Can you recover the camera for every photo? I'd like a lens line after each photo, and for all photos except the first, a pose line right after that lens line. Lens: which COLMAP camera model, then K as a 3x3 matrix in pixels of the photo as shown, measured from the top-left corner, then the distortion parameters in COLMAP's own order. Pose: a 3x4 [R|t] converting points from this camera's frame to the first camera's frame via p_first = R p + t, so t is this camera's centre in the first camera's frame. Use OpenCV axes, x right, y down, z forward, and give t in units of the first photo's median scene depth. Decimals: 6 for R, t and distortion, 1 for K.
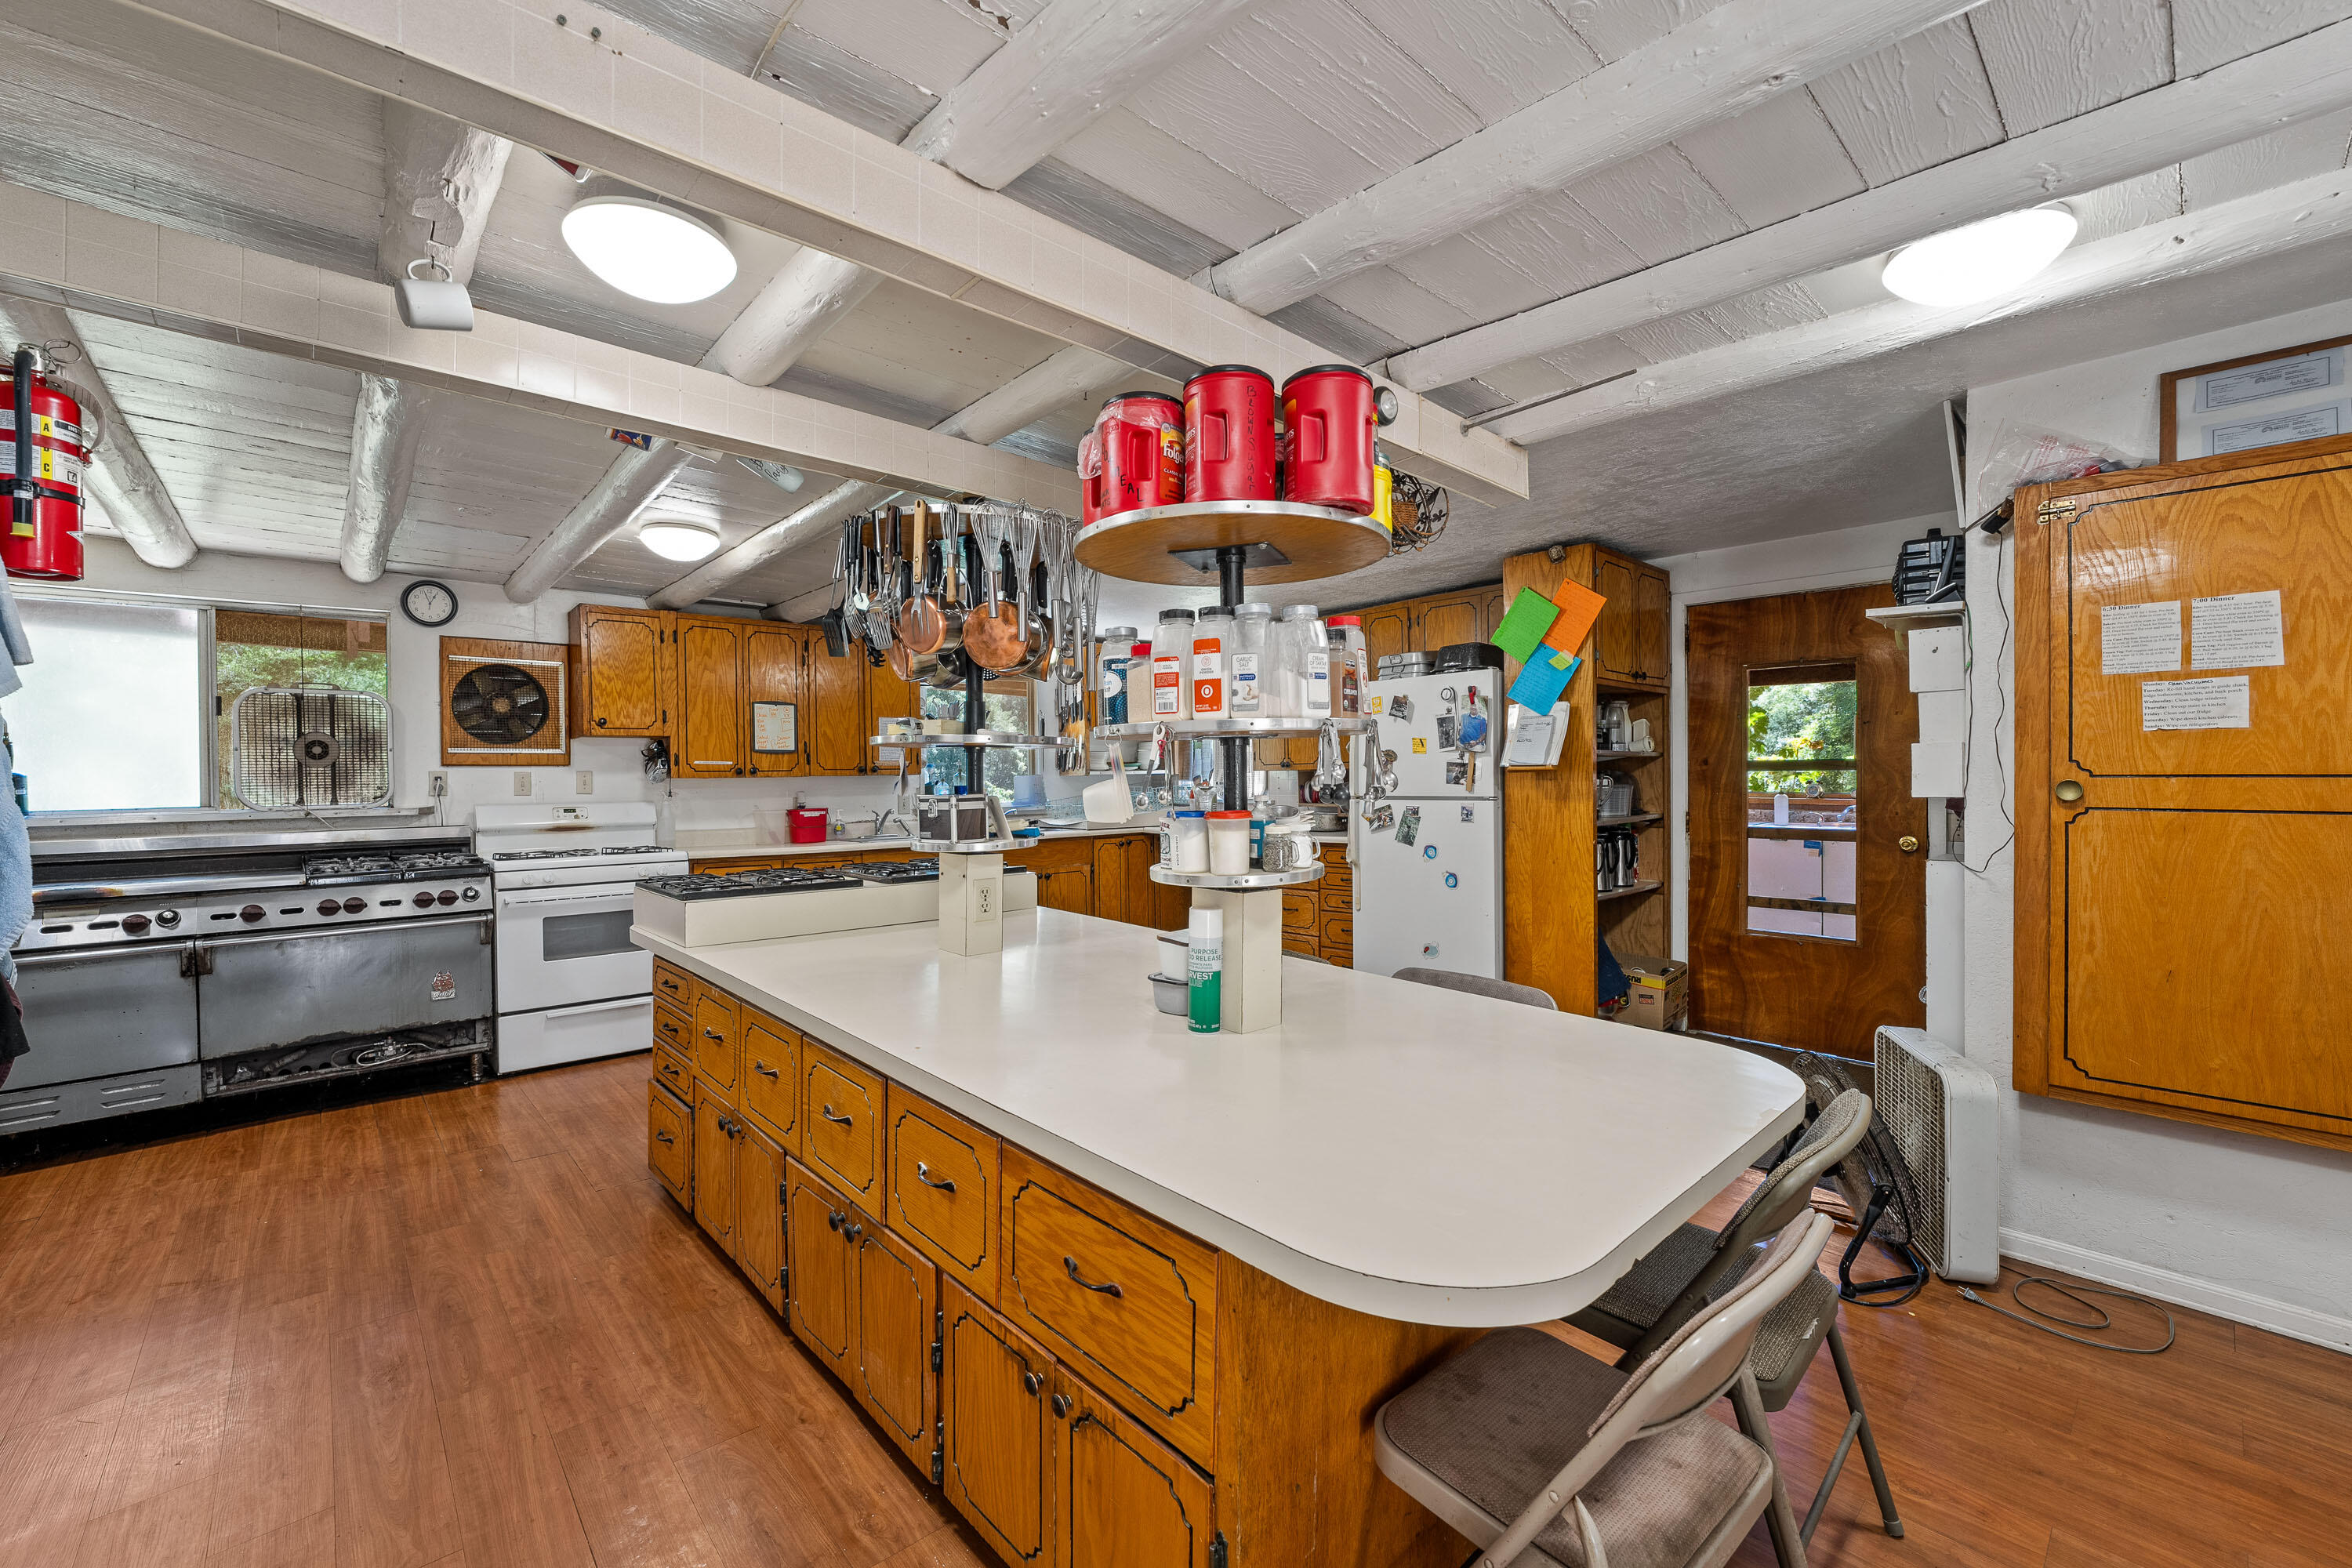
lens RADIAL K [[947.7, 0, 1180.6], [0, 947.7, 785.3], [0, 0, 1]] dist [-0.008607, 0.000610]
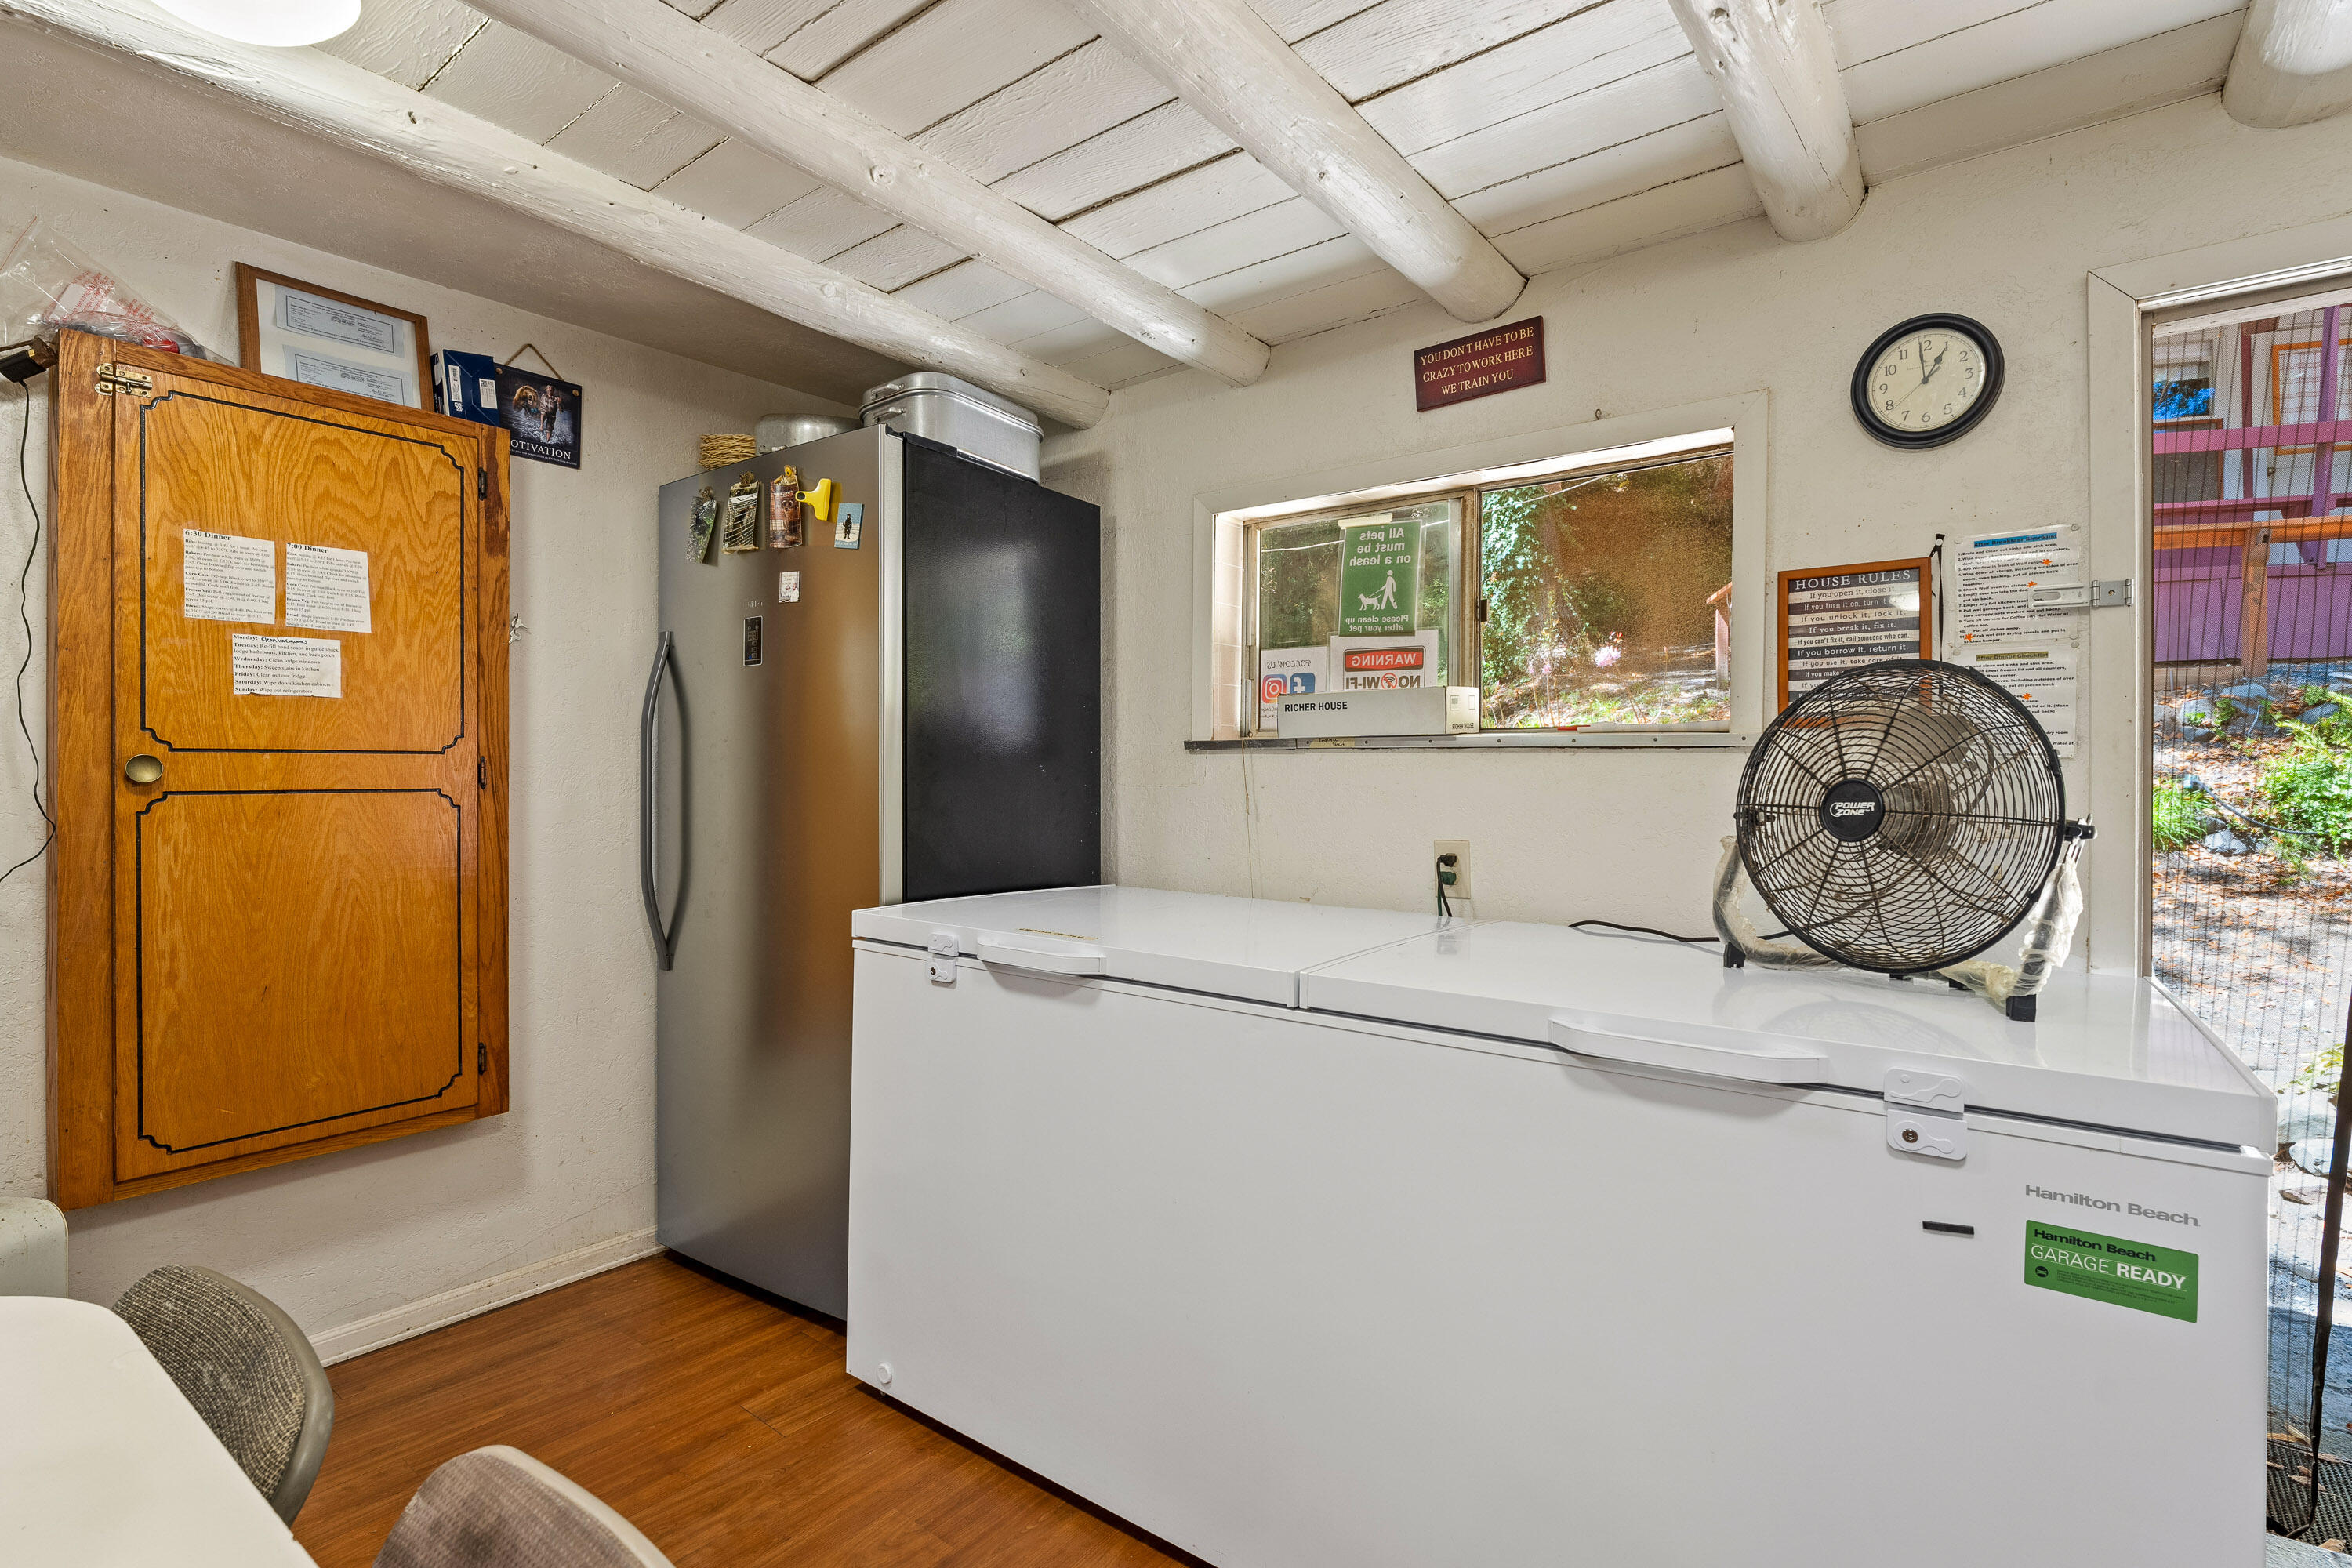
lens RADIAL K [[1100.4, 0, 1177.7], [0, 1100.4, 776.3], [0, 0, 1]] dist [-0.003361, -0.000601]
pose [[-0.175084, 0.008465, 0.984517, -0.037009], [0.022551, 0.999735, -0.004585, 0.033333], [-0.984295, 0.021400, -0.175228, 0.357646]]
